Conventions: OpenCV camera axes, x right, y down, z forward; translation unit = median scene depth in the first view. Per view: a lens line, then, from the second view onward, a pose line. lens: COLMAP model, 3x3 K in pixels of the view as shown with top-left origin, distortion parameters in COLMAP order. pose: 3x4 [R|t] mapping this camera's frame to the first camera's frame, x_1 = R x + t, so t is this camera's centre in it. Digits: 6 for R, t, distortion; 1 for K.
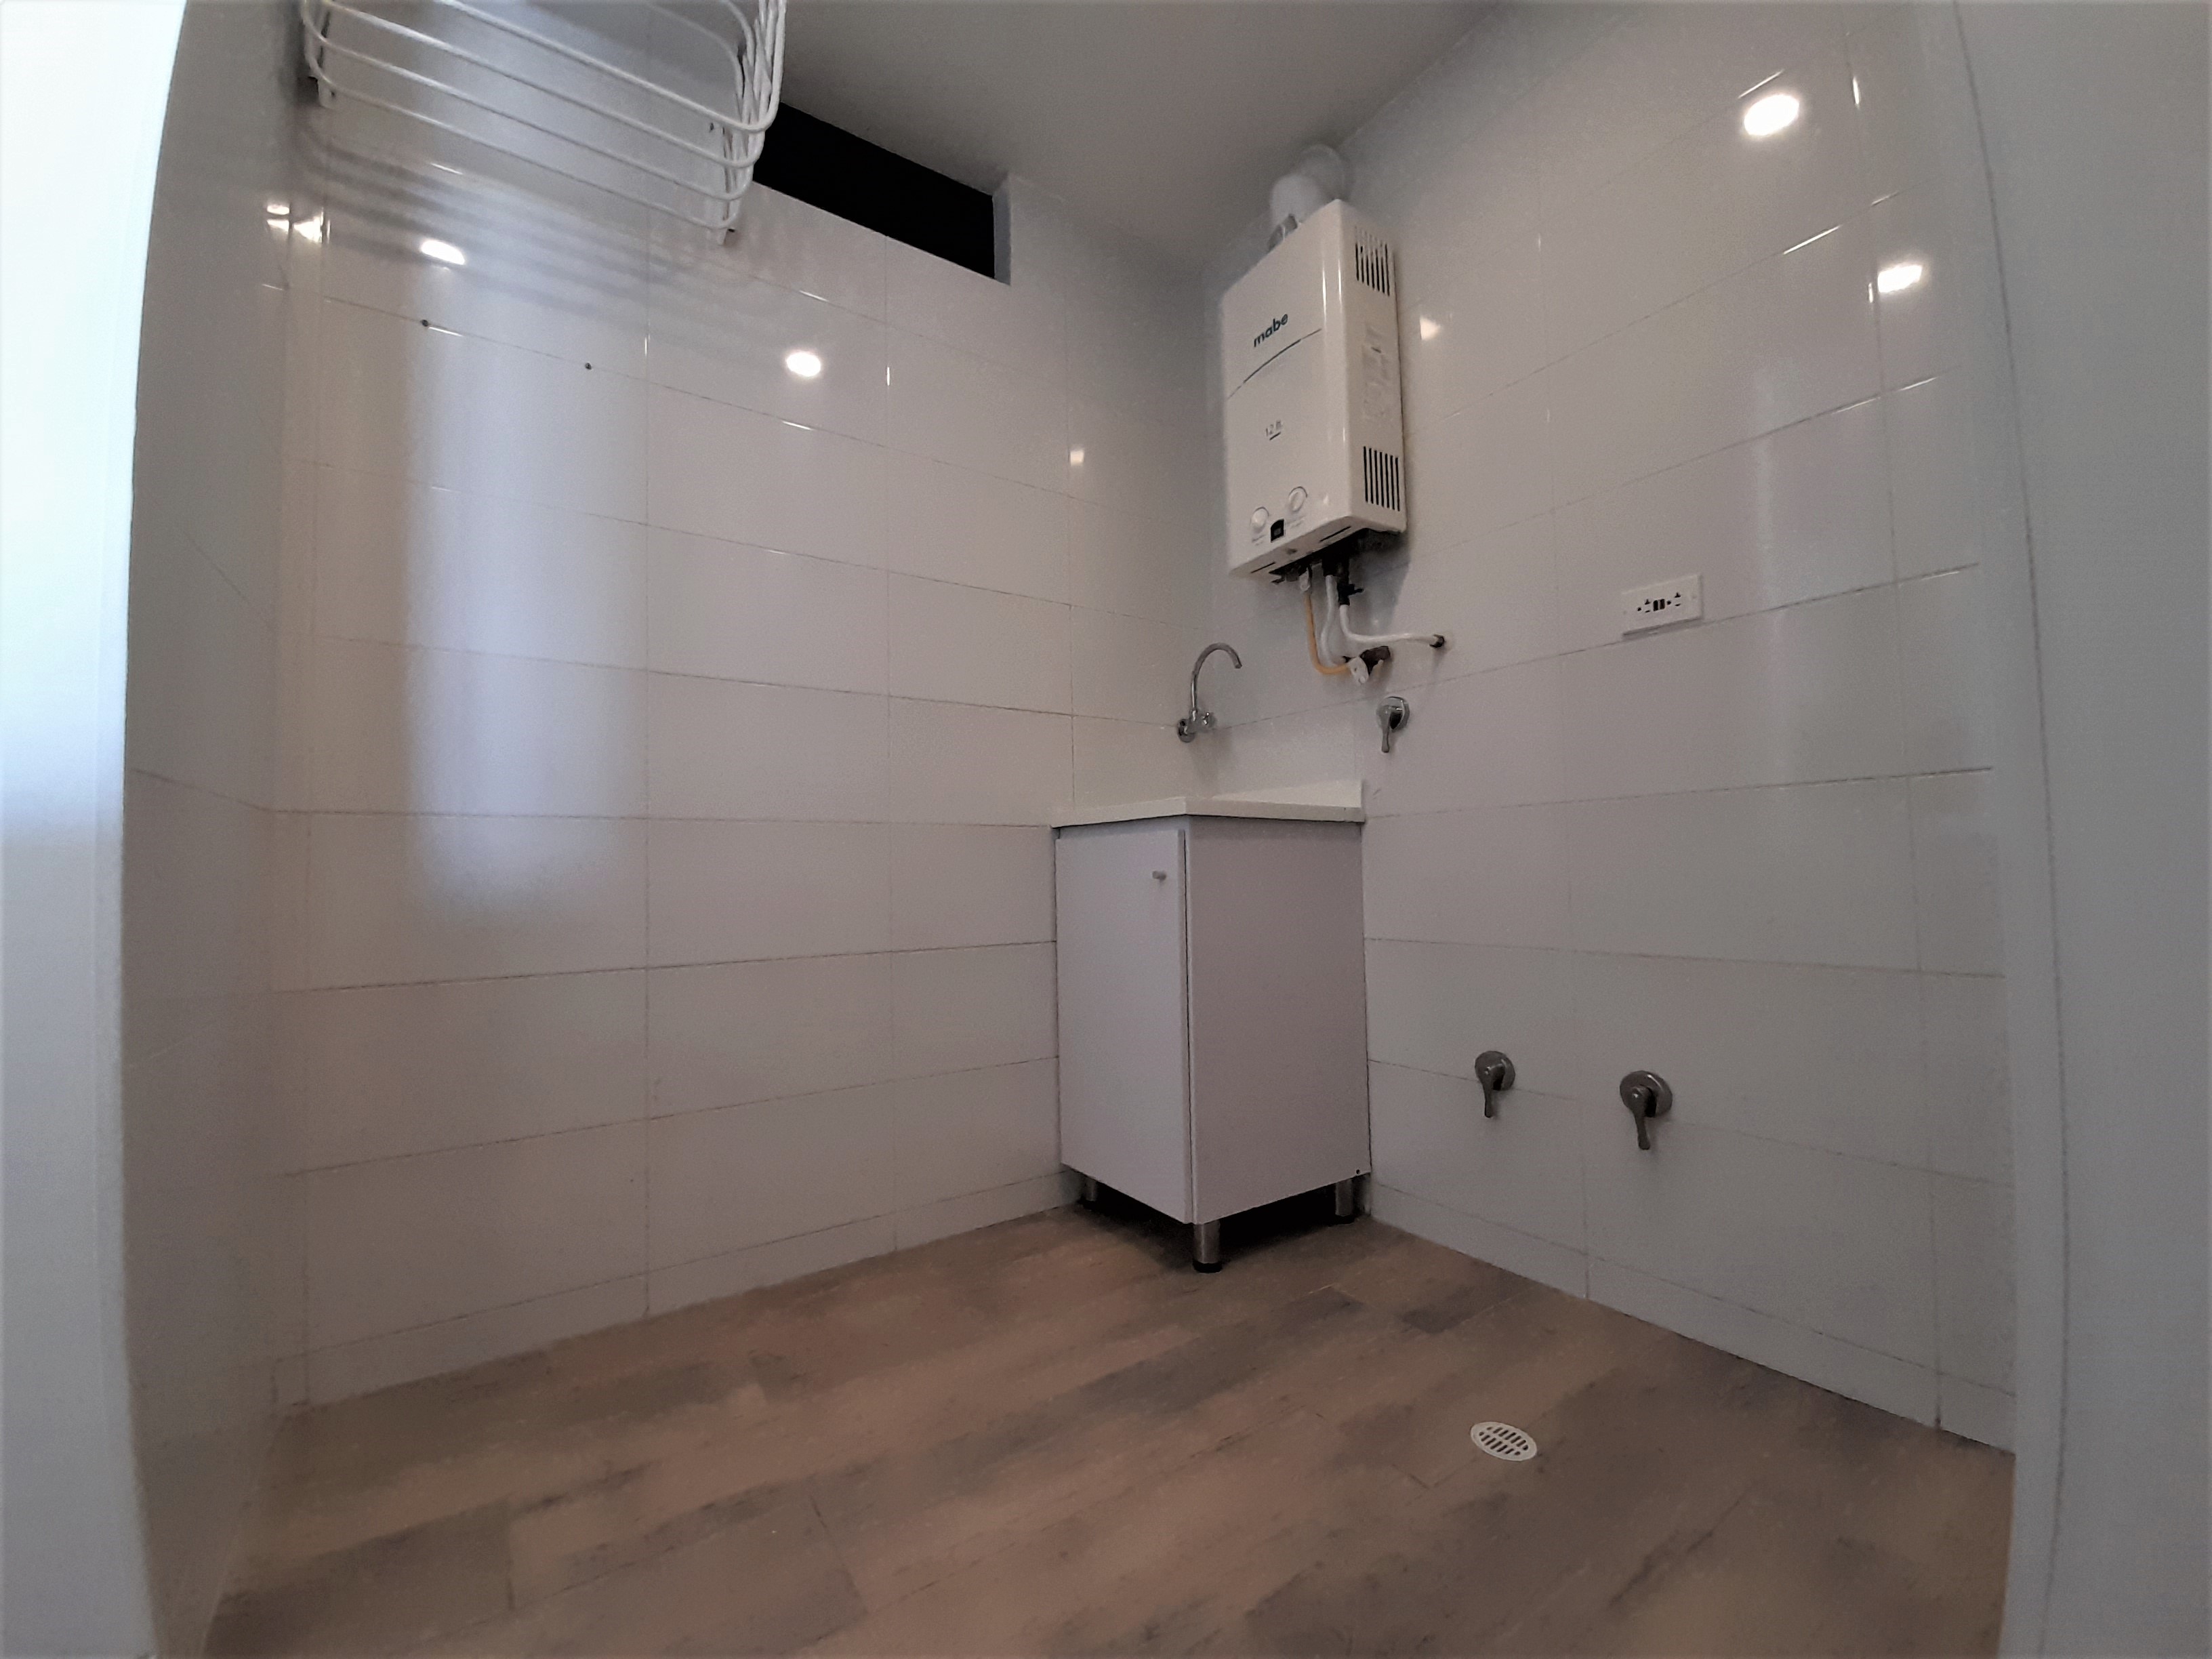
lens RADIAL K [[848.9, 0, 1086.6], [0, 848.9, 838.5], [0, 0, 1]] dist [-0.002304, -0.000180]
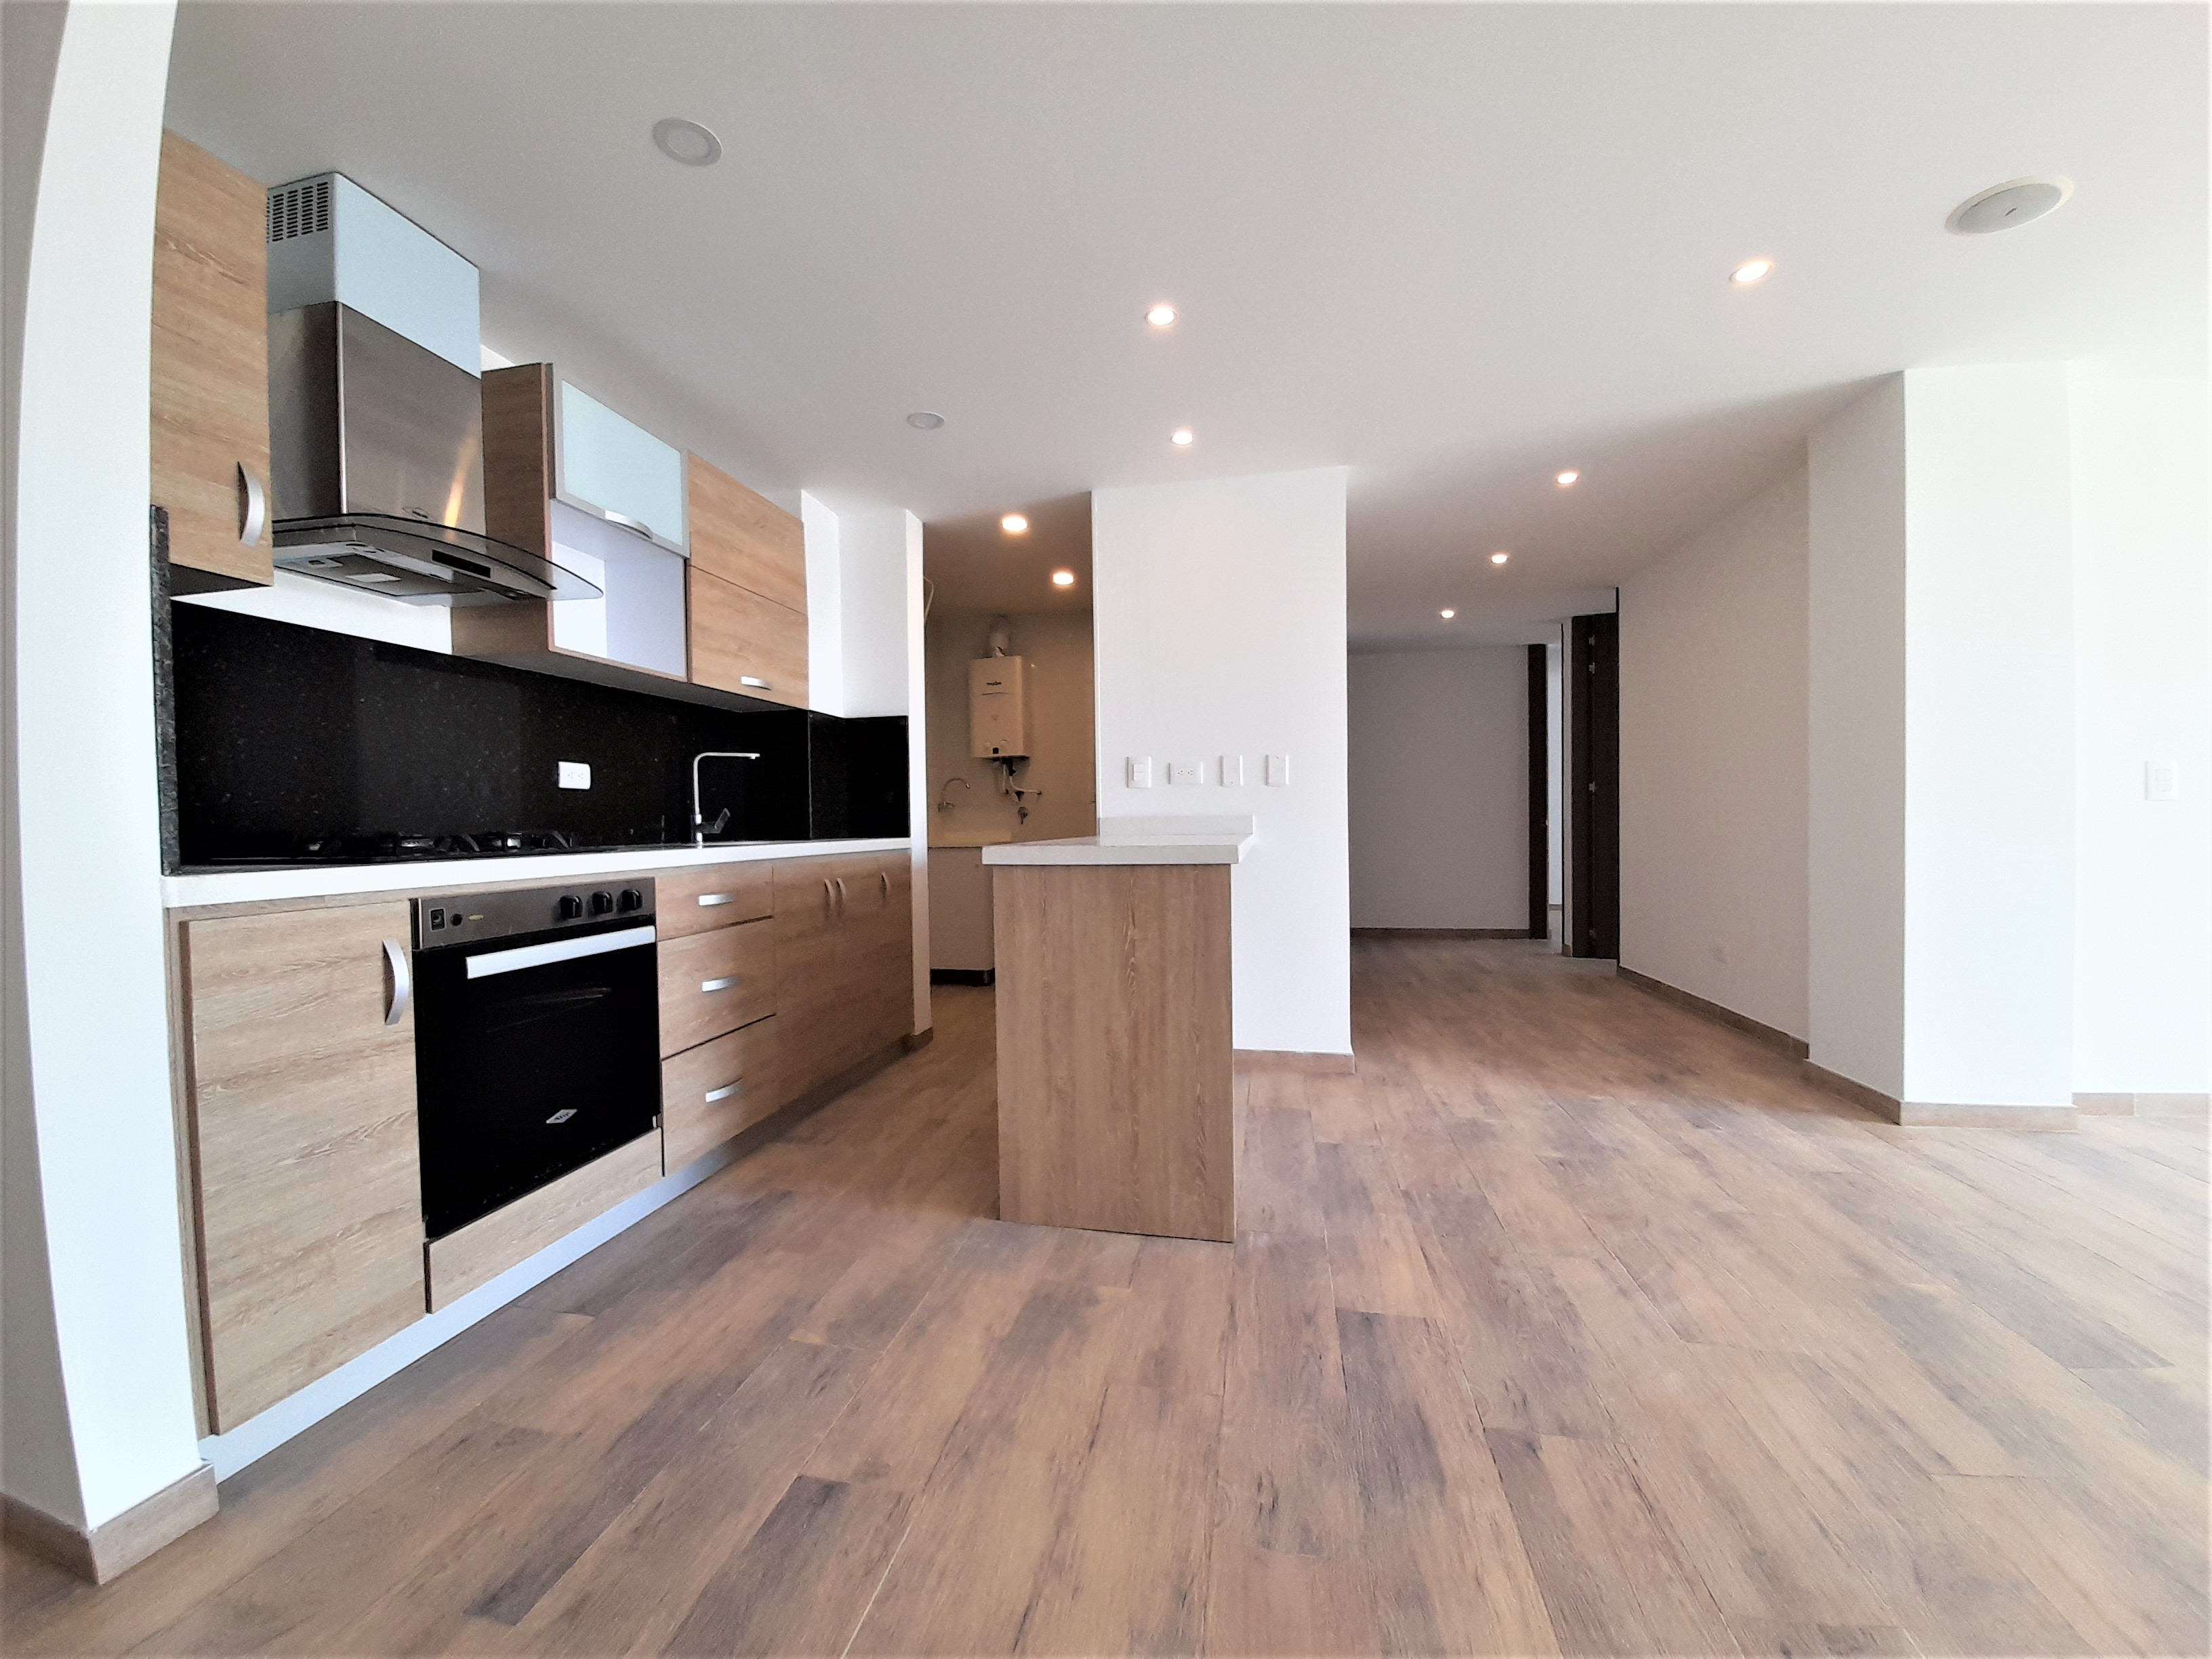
lens RADIAL K [[870.5, 0, 1082.5], [0, 870.5, 837.2], [0, 0, 1]] dist [0.010857, -0.011281]
pose [[0.712591, -0.006309, 0.701552, -1.788473], [-0.024186, 0.999144, 0.033552, -0.167433], [-0.701163, -0.040877, 0.711828, -1.494748]]
